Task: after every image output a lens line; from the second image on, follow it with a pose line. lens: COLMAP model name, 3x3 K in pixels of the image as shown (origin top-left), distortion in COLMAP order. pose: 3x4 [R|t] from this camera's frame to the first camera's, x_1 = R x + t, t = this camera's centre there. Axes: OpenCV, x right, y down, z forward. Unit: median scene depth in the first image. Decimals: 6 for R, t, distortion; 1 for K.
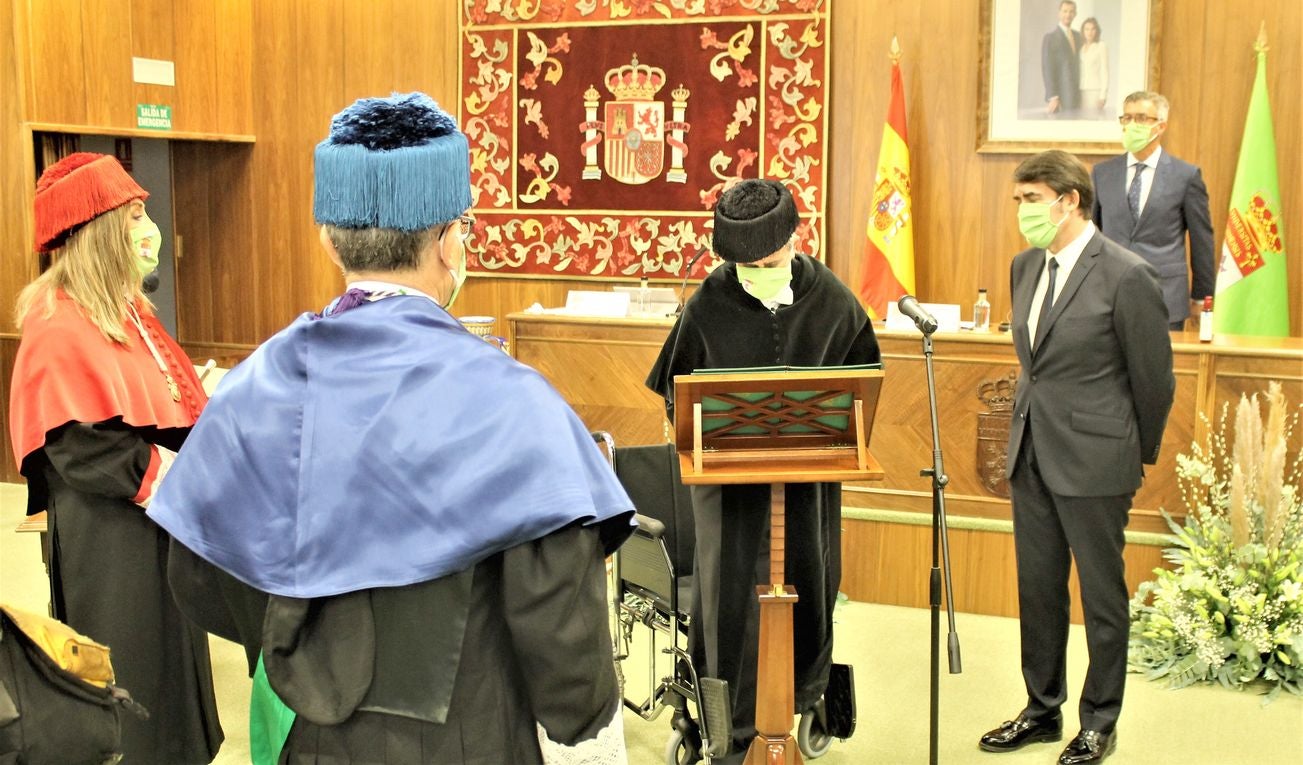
lens RADIAL K [[1445.4, 0, 720.5], [0, 1445.4, 447.8], [0, 0, 1]] dist [-0.091507, 0.000000]
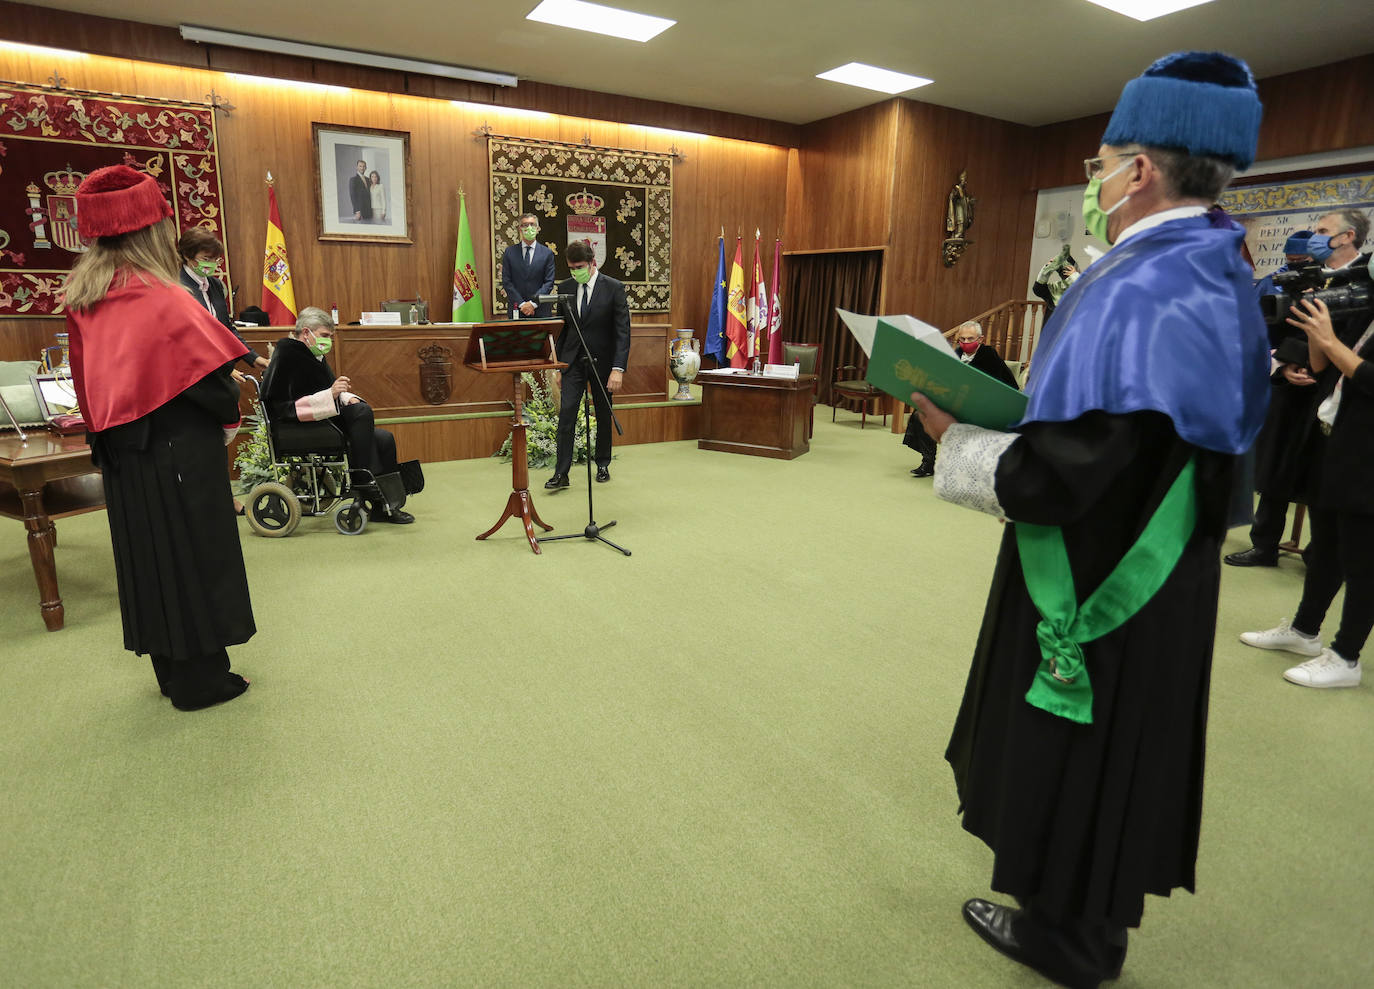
lens RADIAL K [[758.3, 0, 657.0], [0, 758.3, 476.4], [0, 0, 1]] dist [-0.069423, 0.034407]
pose [[0.653265, -0.175443, 0.736522, -0.288159], [0.118538, 0.984486, 0.129371, 0.023437], [-0.747793, 0.002792, 0.663927, 0.027384]]
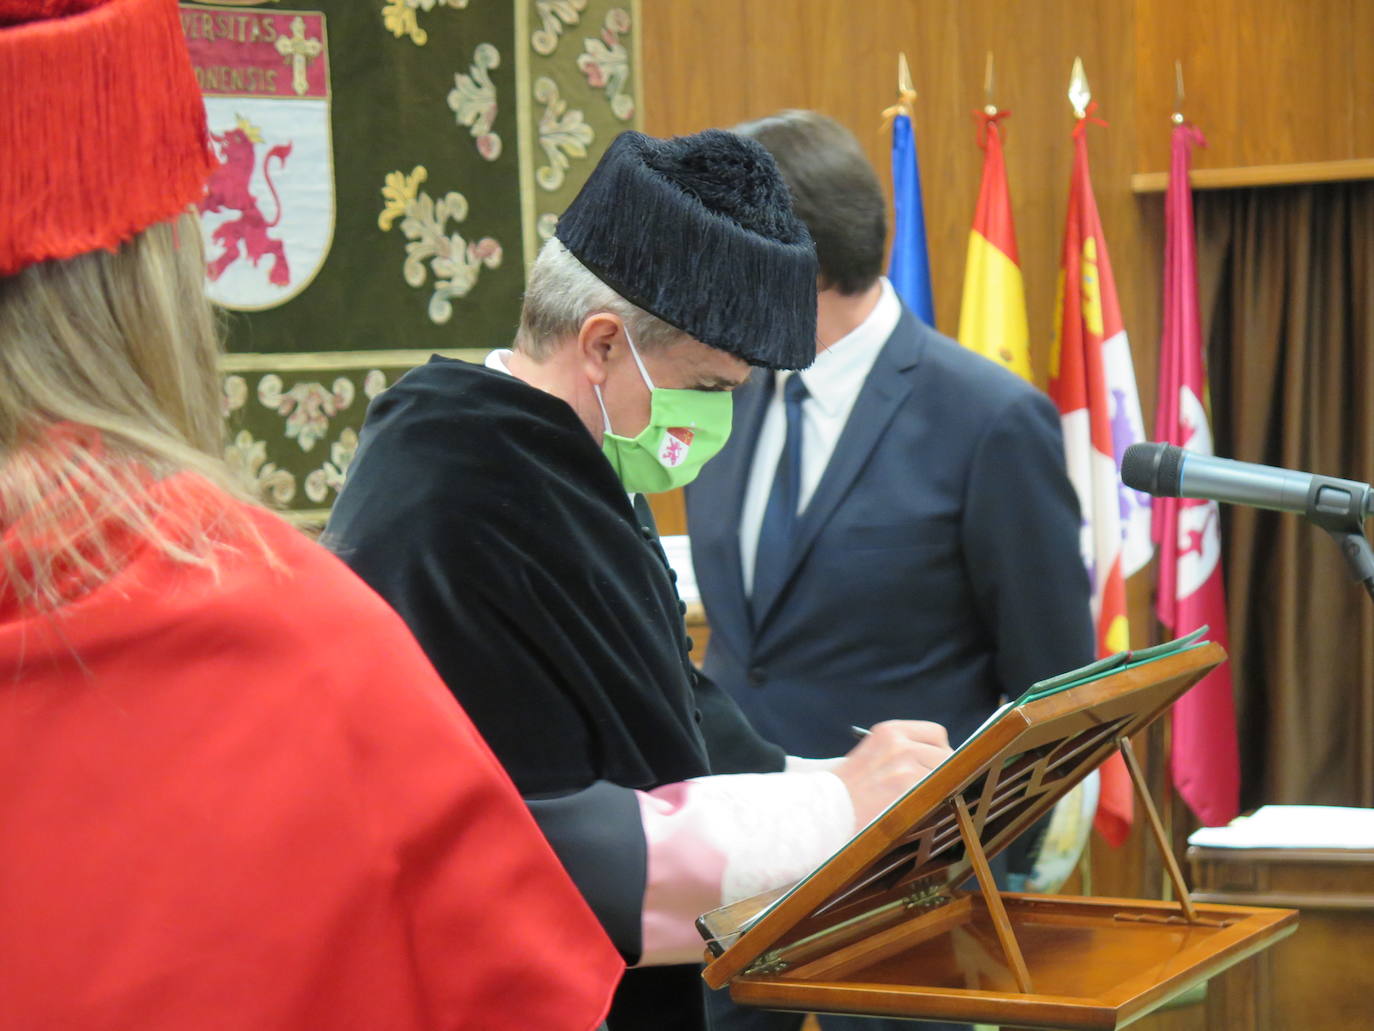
lens RADIAL K [[3775.7, 0, 730.0], [0, 3775.7, 567.5], [0, 0, 1]] dist [0.026030, 0.000000]
pose [[0.454243, -0.060926, 0.888792, -0.326094], [0.169470, 0.985351, -0.019068, -0.031096], [-0.874610, 0.159286, 0.457914, 0.275393]]
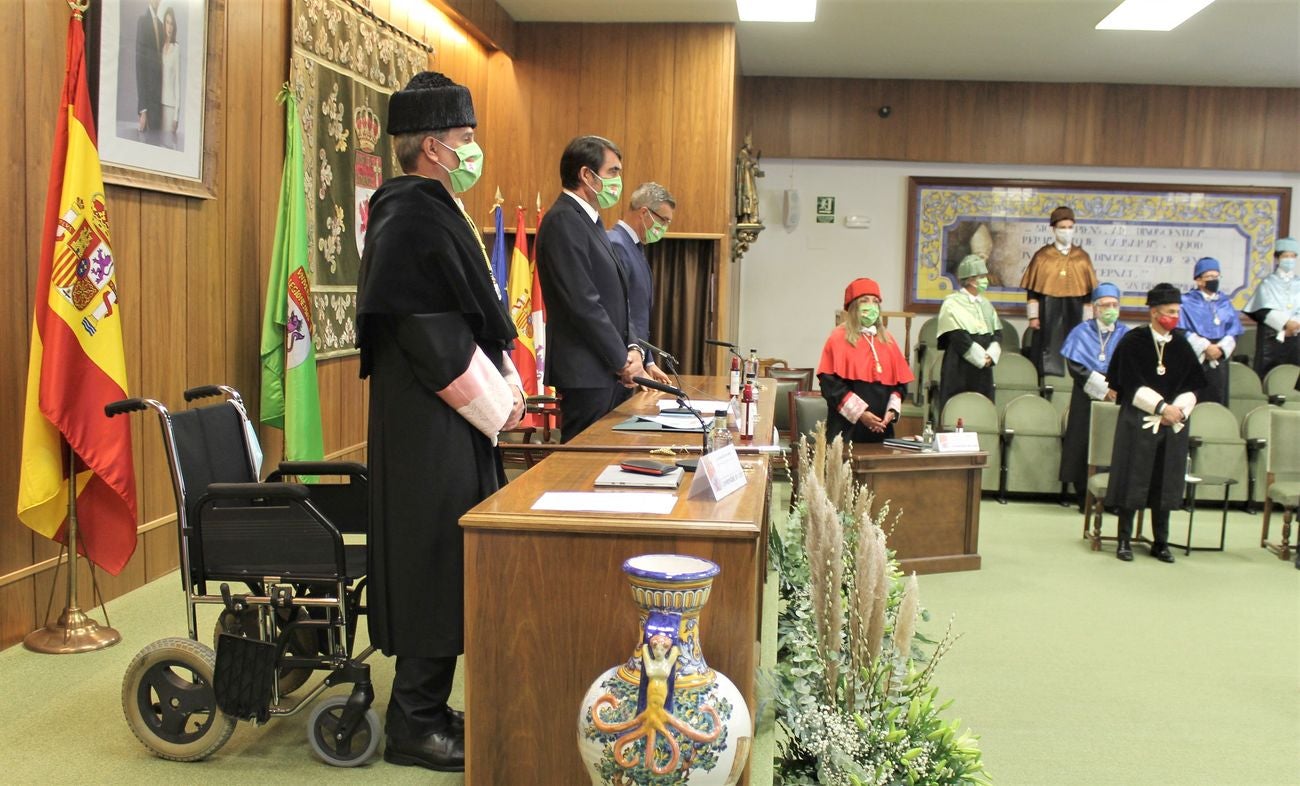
lens RADIAL K [[1275.1, 0, 656.6], [0, 1275.1, 440.9], [0, 0, 1]] dist [-0.099058, 0.000000]
pose [[-0.250897, -0.138602, 0.958040, -0.407331], [0.126547, 0.976507, 0.174414, -0.150999], [-0.959707, 0.164997, -0.227463, 0.865236]]
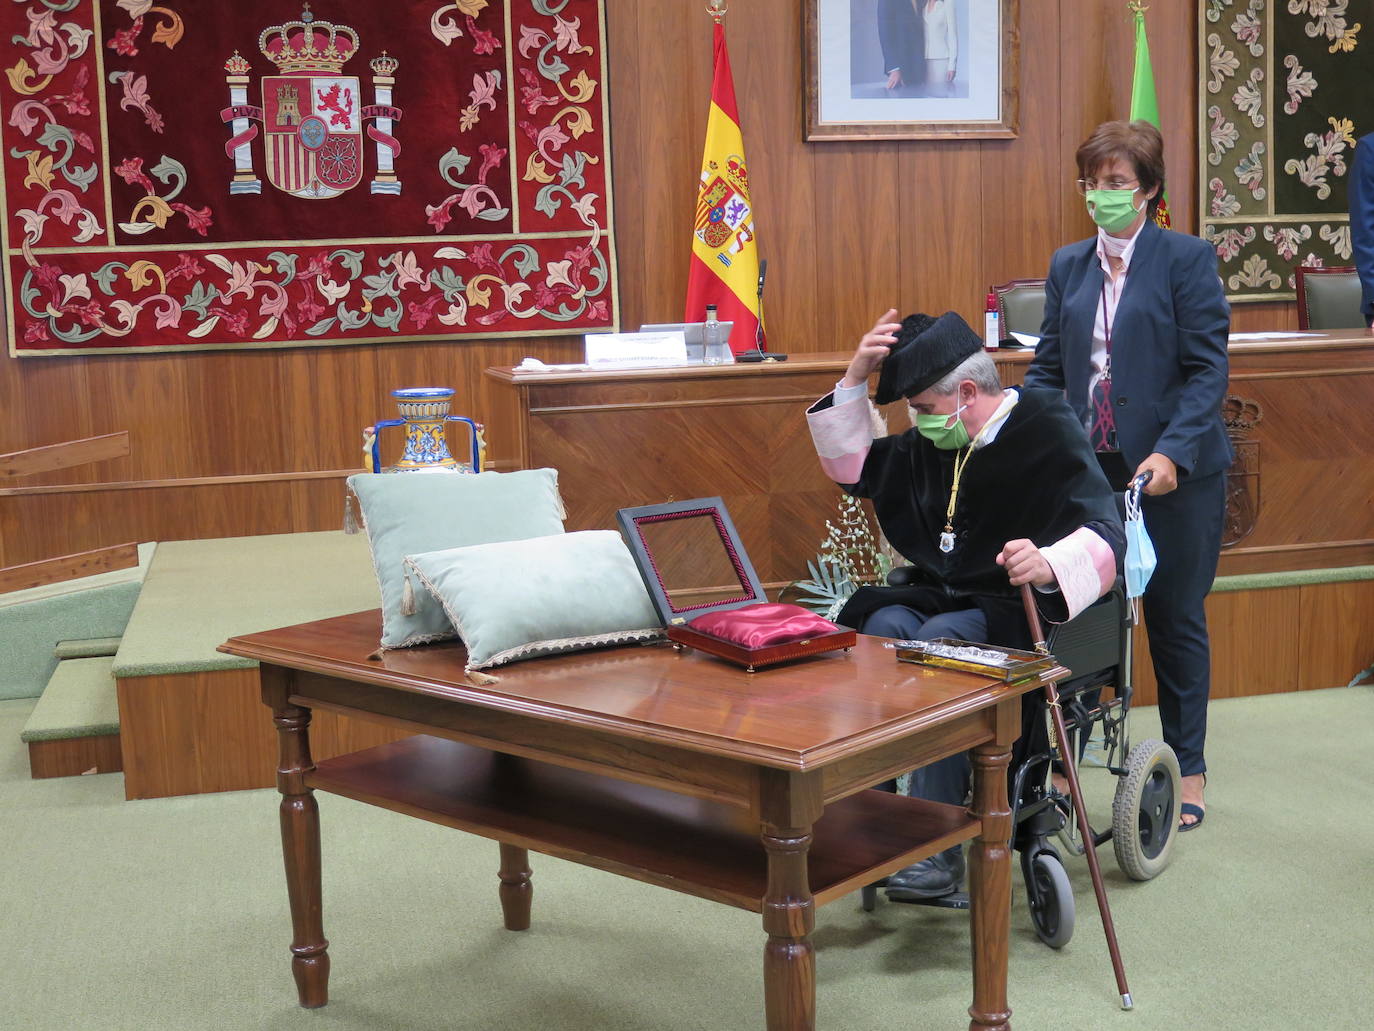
lens RADIAL K [[1824.0, 0, 677.1], [0, 1824.0, 520.7], [0, 0, 1]] dist [-0.029566, 0.000000]
pose [[0.833971, -0.117433, 0.539168, -0.411012], [0.135280, 0.990786, 0.006550, -0.019062], [-0.534969, 0.067476, 0.842173, 0.218346]]
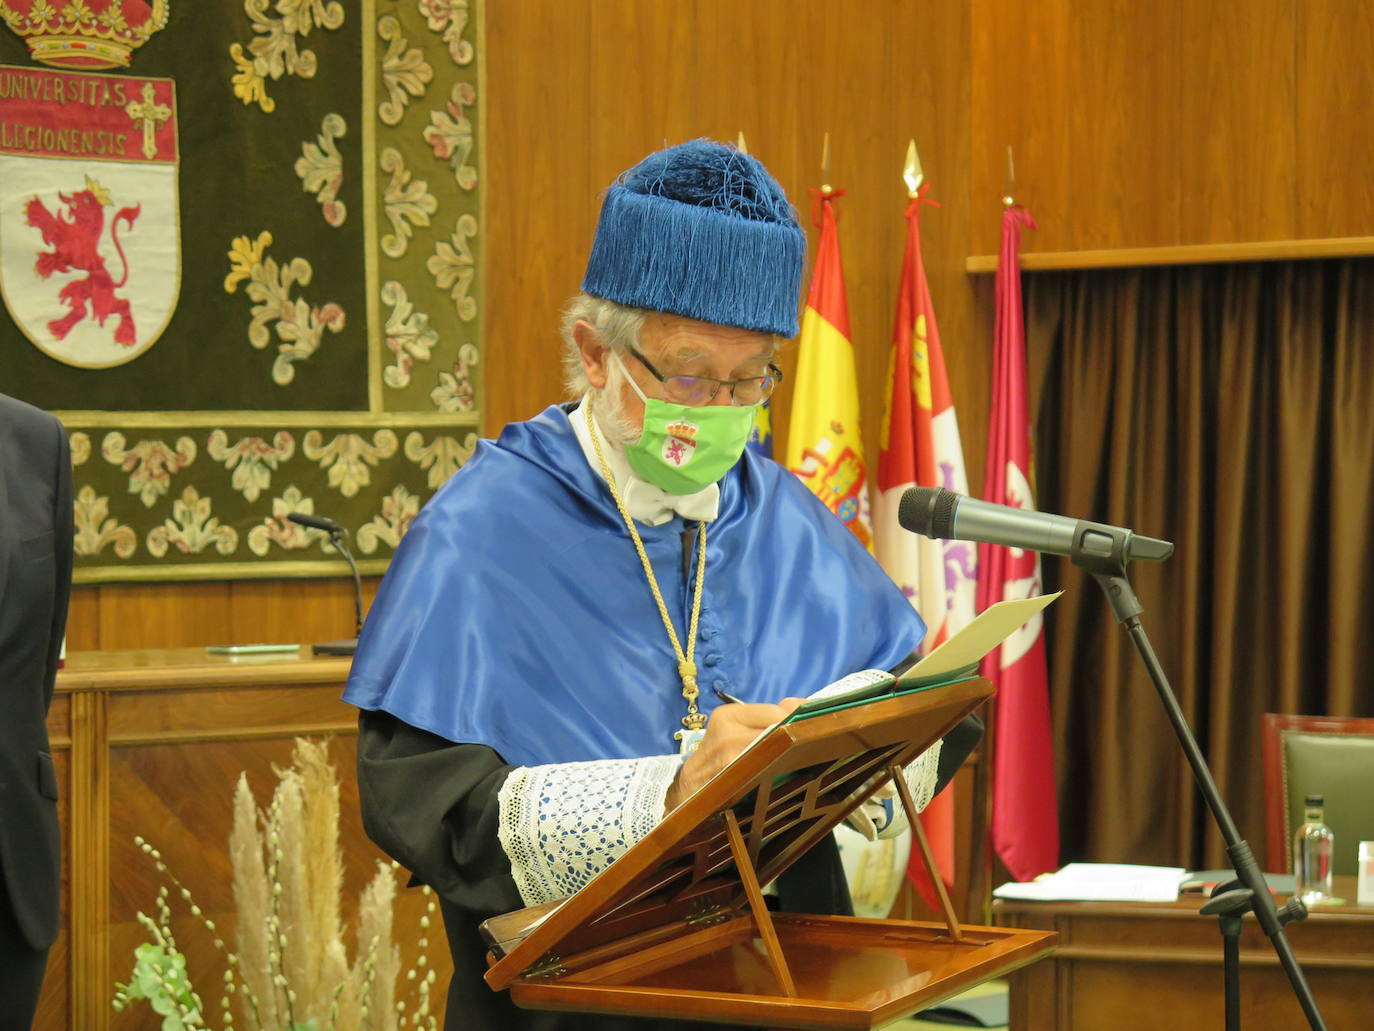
lens RADIAL K [[3775.7, 0, 709.7], [0, 3775.7, 563.0], [0, 0, 1]] dist [0.026030, 0.000000]
pose [[0.426738, -0.031928, 0.903811, -0.344071], [0.153323, 0.987464, -0.037509, -0.023087], [-0.891284, 0.154581, 0.426284, 0.258768]]
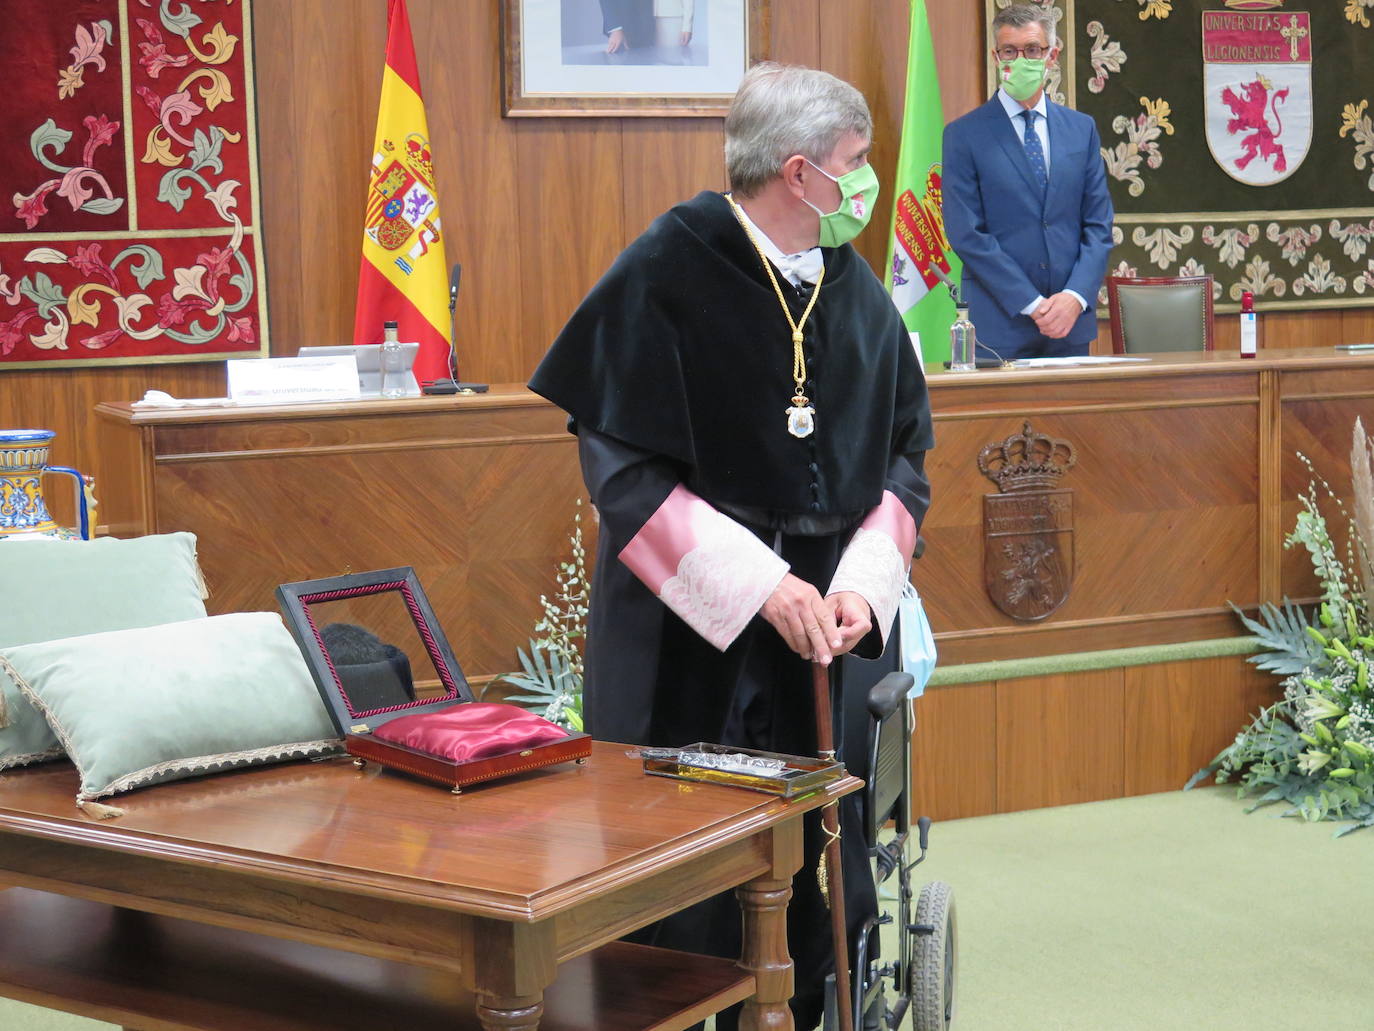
lens RADIAL K [[2294.6, 0, 668.8], [0, 2294.6, 536.9], [0, 0, 1]] dist [-0.051578, 0.000000]
pose [[0.746895, -0.111833, 0.655470, -0.407947], [0.147605, 0.989046, 0.000554, -0.019097], [-0.648352, 0.096337, 0.755221, 0.228536]]
